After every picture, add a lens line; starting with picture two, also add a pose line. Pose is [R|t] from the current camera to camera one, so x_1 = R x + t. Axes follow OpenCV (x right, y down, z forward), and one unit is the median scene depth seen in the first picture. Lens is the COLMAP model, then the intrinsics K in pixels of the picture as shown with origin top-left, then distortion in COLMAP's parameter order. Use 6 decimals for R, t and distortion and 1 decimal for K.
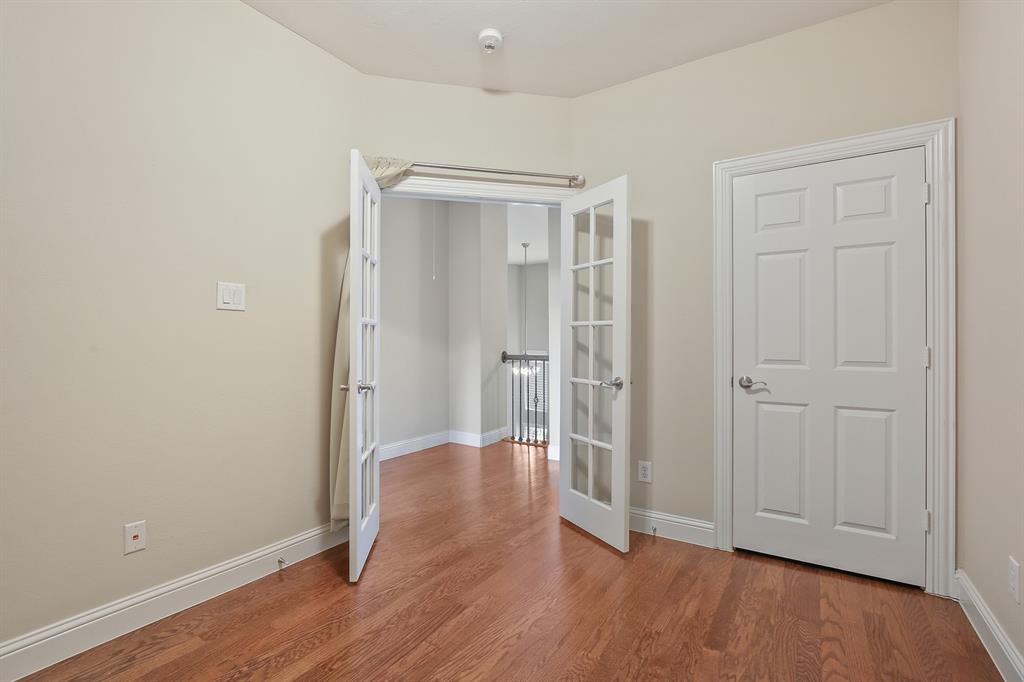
lens RADIAL K [[467.1, 0, 520.5], [0, 467.1, 337.6], [0, 0, 1]] dist [-0.014839, 0.001292]
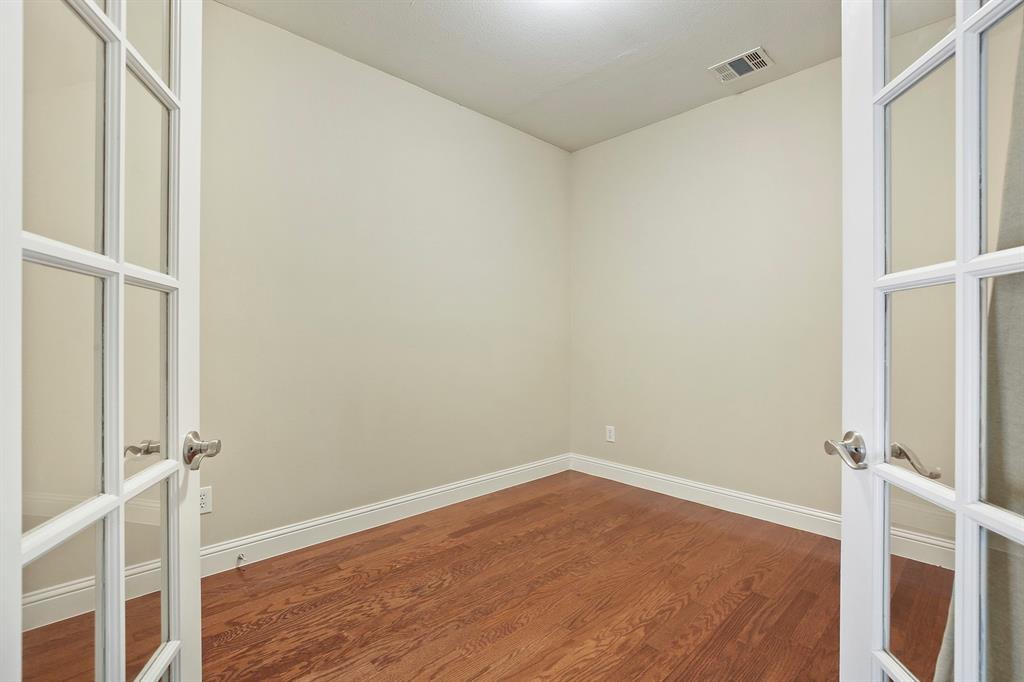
lens RADIAL K [[467.1, 0, 511.0], [0, 467.1, 337.6], [0, 0, 1]] dist [-0.014839, 0.001292]
pose [[-0.964665, 0.000044, 0.263481, -0.145799], [0.000067, 1.000000, 0.000079, 0.011499], [-0.263481, 0.000094, -0.964665, 1.359704]]
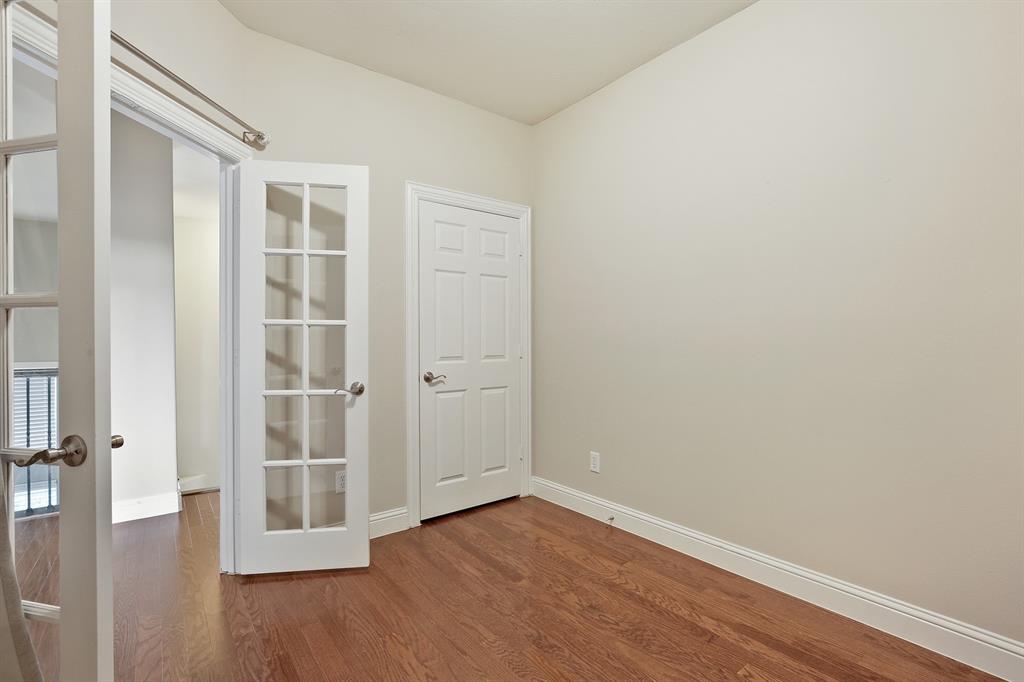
lens RADIAL K [[467.1, 0, 502.8], [0, 467.1, 342.3], [0, 0, 1]] dist [-0.014839, 0.001292]
pose [[0.352121, -0.006387, 0.935933, -0.582907], [0.001932, 0.999980, 0.006097, 0.000770], [-0.935953, -0.000339, 0.352126, 0.425063]]
